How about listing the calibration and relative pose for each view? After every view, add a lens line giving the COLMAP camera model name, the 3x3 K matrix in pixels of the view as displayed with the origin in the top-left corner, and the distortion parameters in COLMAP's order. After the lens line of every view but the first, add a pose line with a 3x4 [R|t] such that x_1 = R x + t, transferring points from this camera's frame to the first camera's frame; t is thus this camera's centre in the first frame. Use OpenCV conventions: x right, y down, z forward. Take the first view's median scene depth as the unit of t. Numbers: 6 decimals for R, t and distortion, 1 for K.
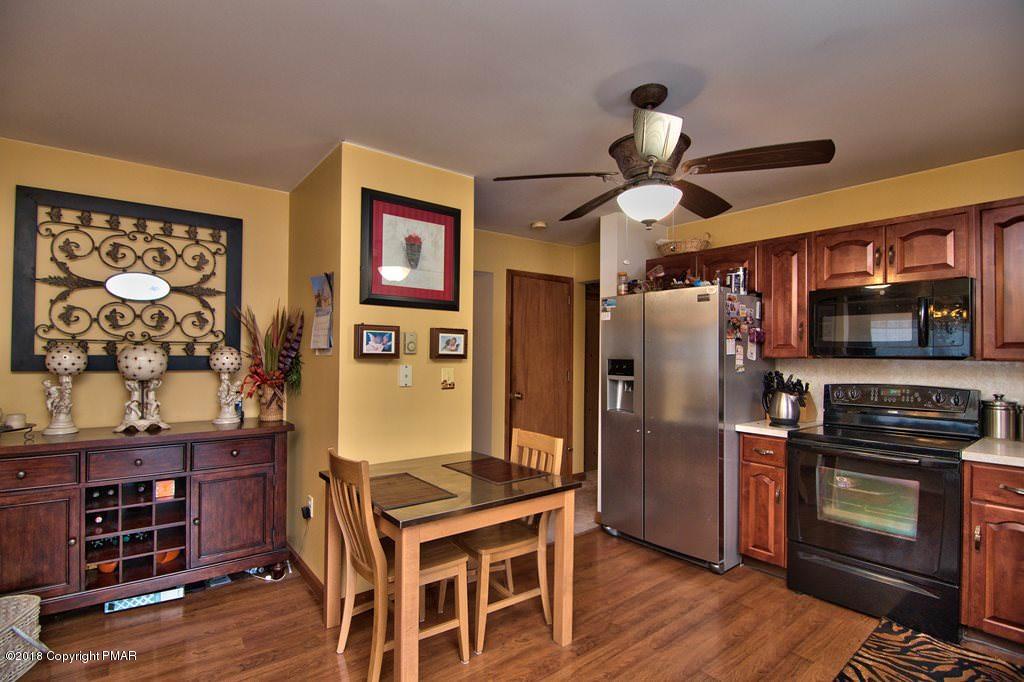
lens RADIAL K [[492.0, 0, 506.5], [0, 492.0, 347.0], [0, 0, 1]] dist [-0.002625, -0.010793]
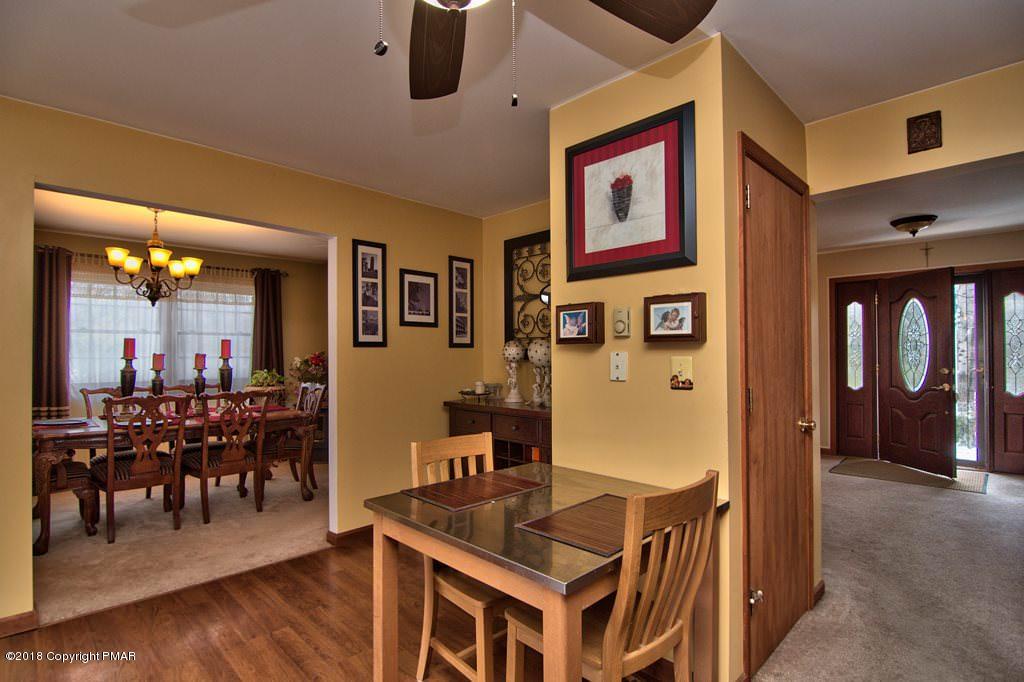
lens RADIAL K [[501.5, 0, 506.8], [0, 501.5, 345.3], [0, 0, 1]] dist [-0.001769, -0.000221]
pose [[0.112765, -0.028789, -0.993204, 0.546848], [0.019781, 0.999447, -0.026724, 0.044203], [0.993425, -0.016633, 0.113272, 0.759587]]
